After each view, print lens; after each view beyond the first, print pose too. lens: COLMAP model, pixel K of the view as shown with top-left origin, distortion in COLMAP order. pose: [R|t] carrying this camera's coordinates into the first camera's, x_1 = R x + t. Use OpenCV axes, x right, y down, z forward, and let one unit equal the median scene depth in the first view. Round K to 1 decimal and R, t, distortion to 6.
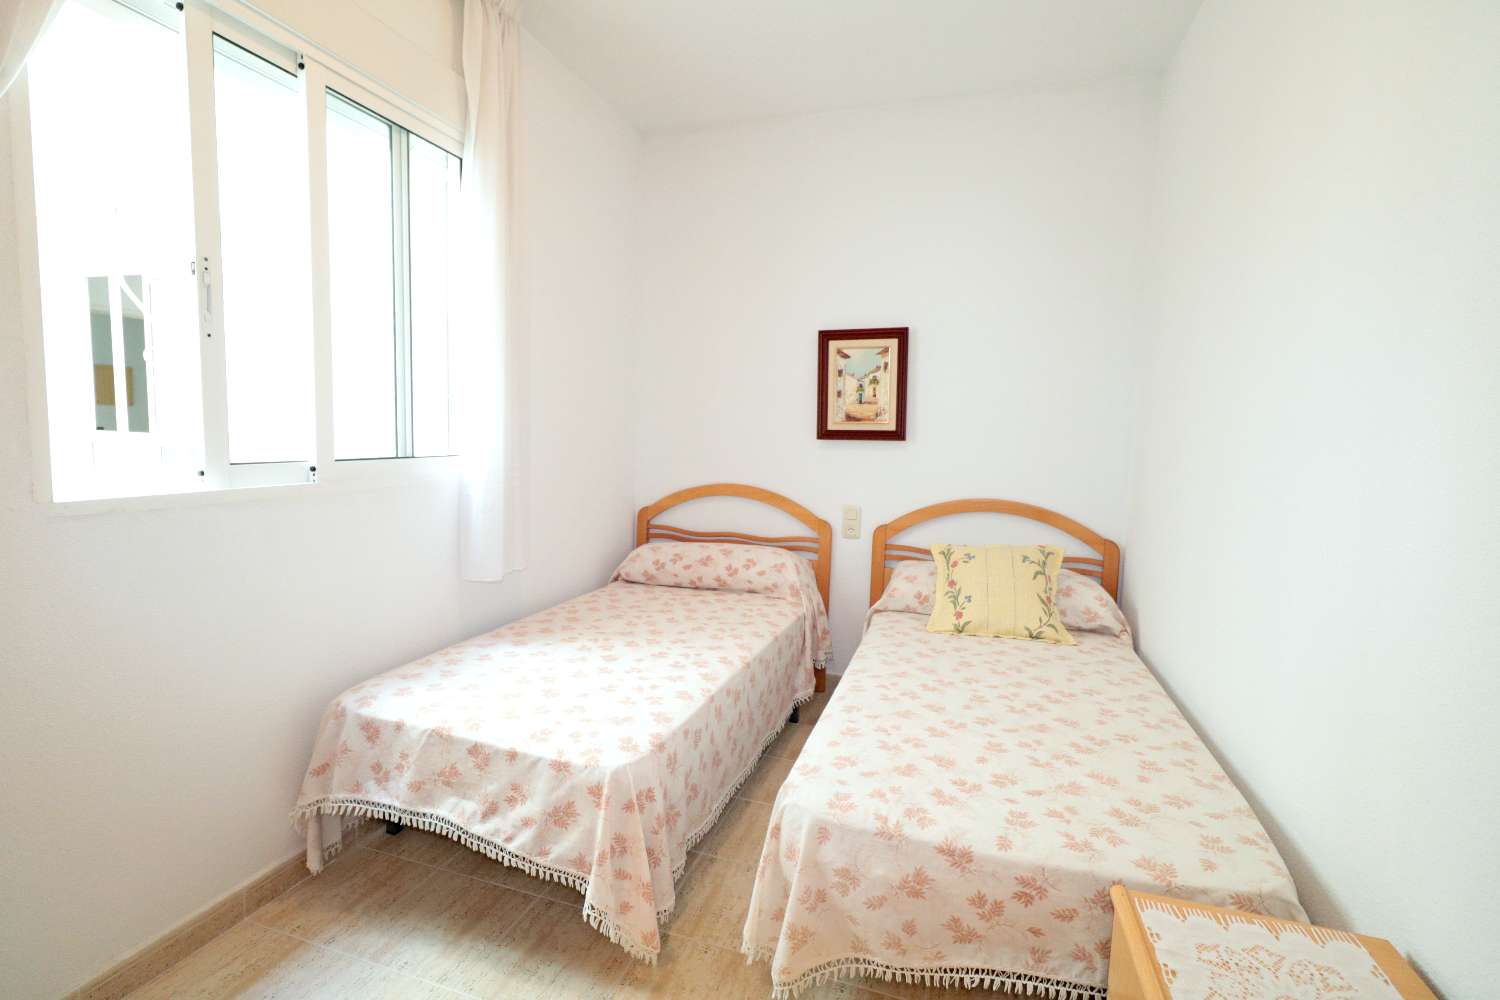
lens RADIAL K [[684.0, 0, 745.0], [0, 684.0, 489.8], [0, 0, 1]] dist [-0.000566, -0.000171]
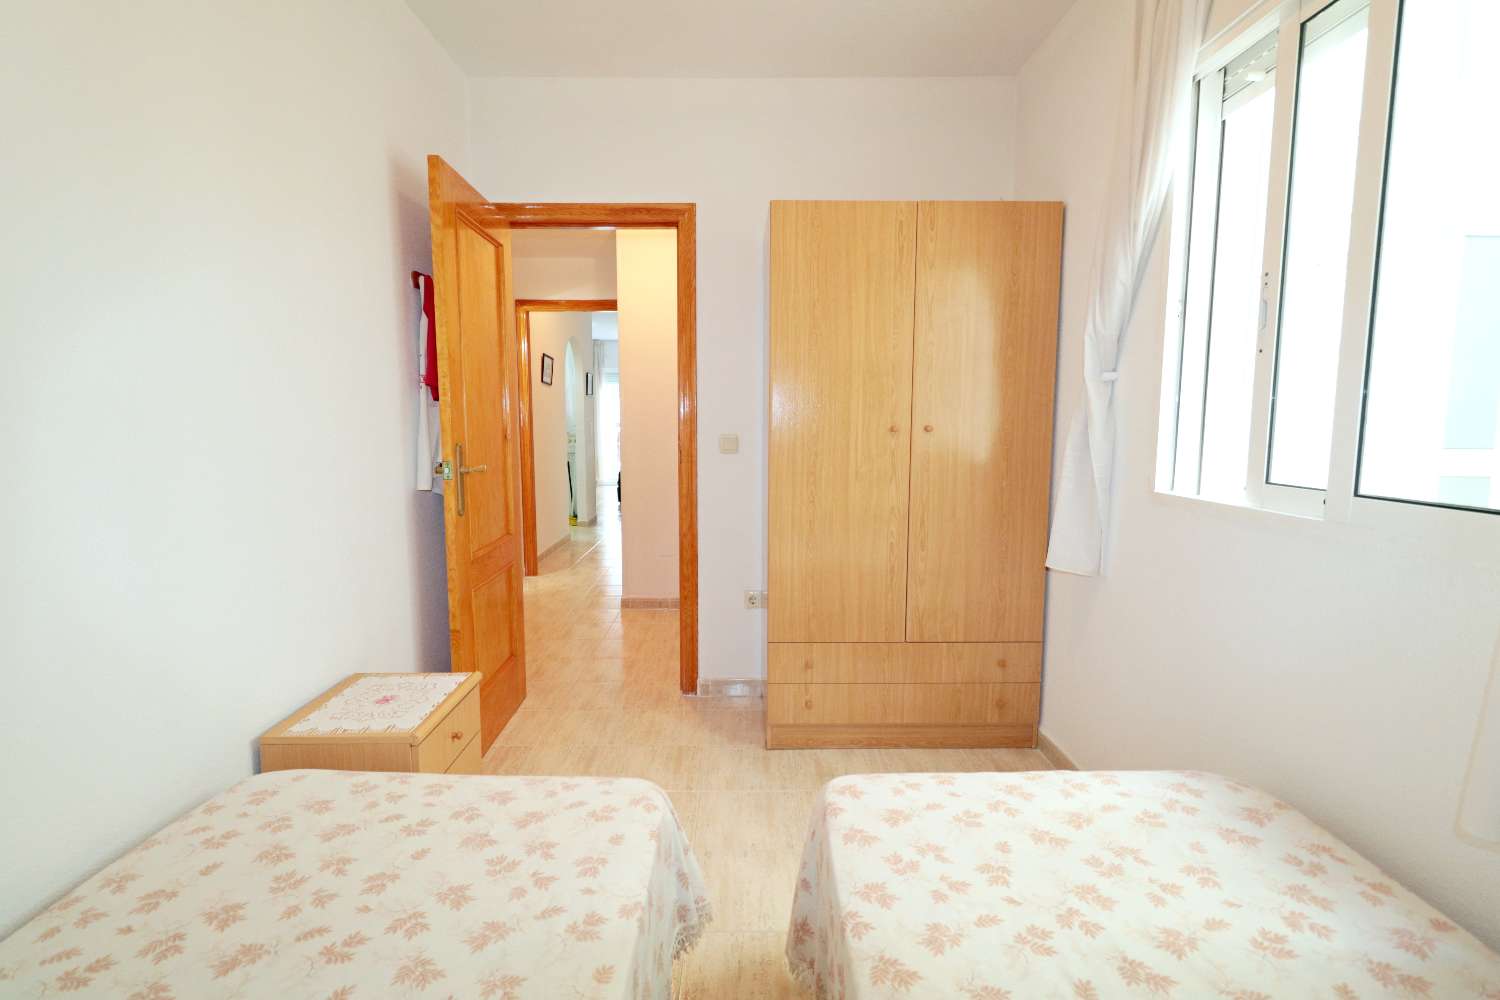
lens RADIAL K [[684.0, 0, 745.0], [0, 684.0, 489.8], [0, 0, 1]] dist [-0.000566, -0.000171]
pose [[-0.945826, 0.001605, -0.324671, 0.235250], [-0.059096, 0.982432, 0.177015, -0.153211], [0.319251, 0.186612, -0.929115, 1.647374]]
